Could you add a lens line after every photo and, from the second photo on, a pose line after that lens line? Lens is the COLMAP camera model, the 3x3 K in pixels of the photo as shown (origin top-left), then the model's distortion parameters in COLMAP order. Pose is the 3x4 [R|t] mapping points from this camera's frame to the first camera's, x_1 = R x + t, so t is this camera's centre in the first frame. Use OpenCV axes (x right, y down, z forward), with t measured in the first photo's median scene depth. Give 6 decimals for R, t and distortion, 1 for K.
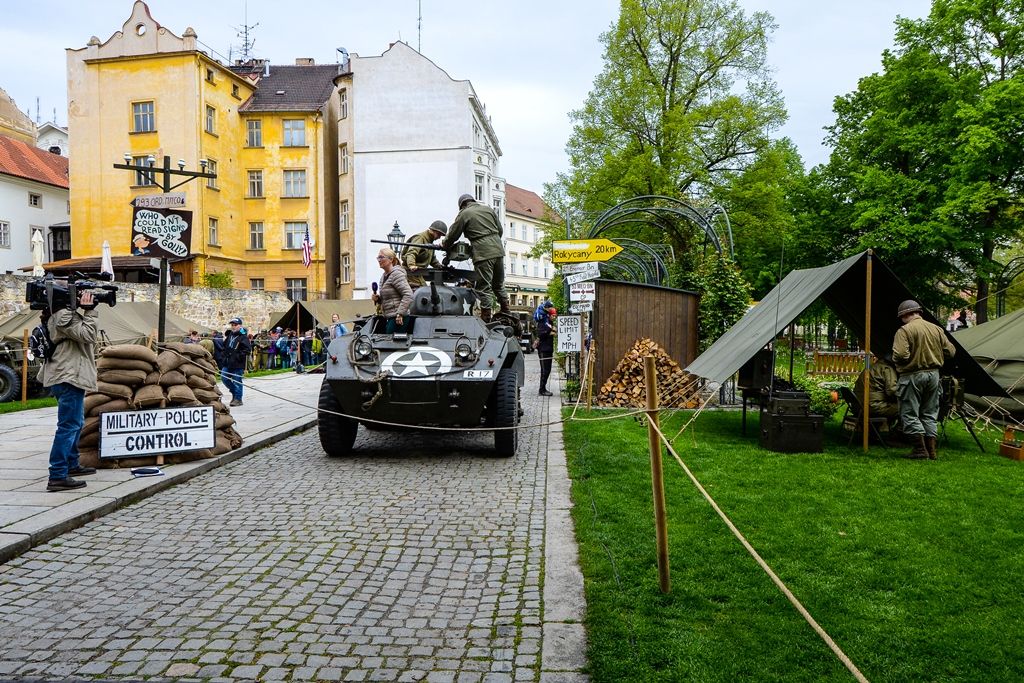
lens RADIAL K [[706.3, 0, 510.5], [0, 706.3, 342.0], [0, 0, 1]] dist [-0.002024, -0.000172]
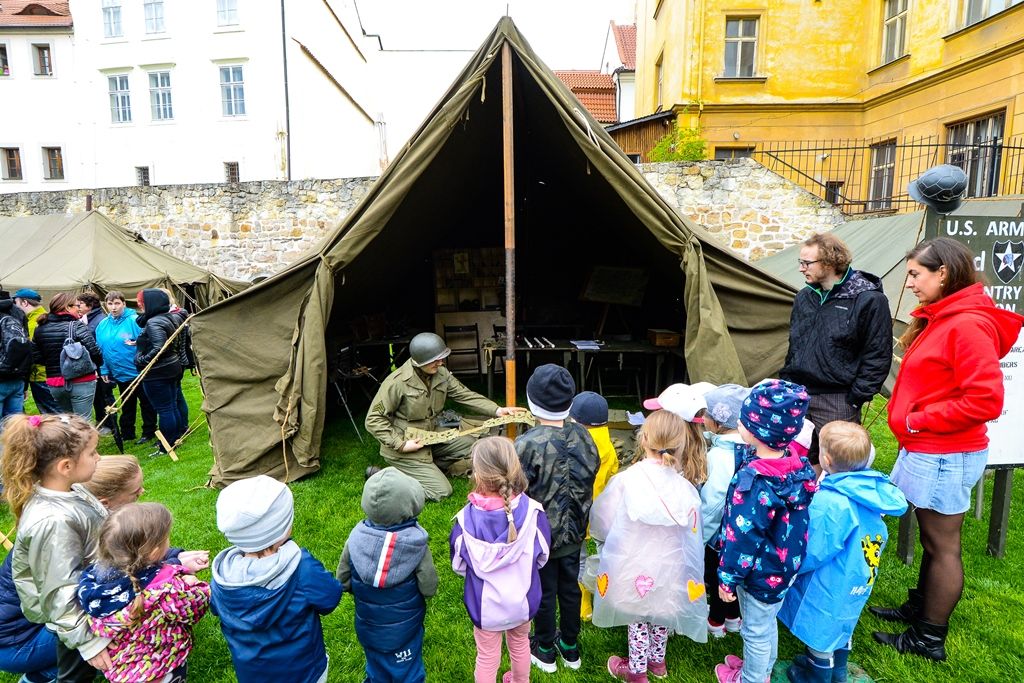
lens RADIAL K [[533.3, 0, 514.2], [0, 533.3, 346.7], [0, 0, 1]] dist [-0.023474, -0.003411]
pose [[0.116341, 0.164174, -0.979547, -0.077675], [-0.021261, 0.986430, 0.162802, -0.020069], [0.992982, 0.001885, 0.118253, 0.763422]]
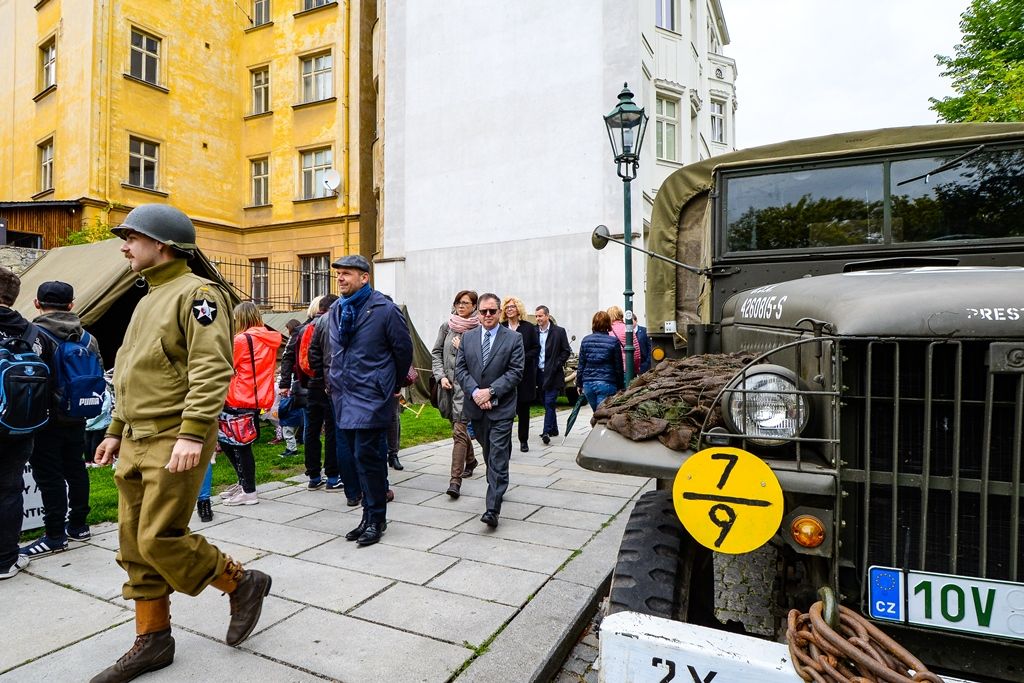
lens RADIAL K [[574.9, 0, 518.5], [0, 574.9, 342.9], [0, 0, 1]] dist [0.005608, 0.000047]
pose [[0.931280, -0.001008, -0.364302, -0.002446], [-0.012506, 0.999318, -0.034735, -0.009901], [0.364088, 0.036904, 0.930633, 0.656255]]
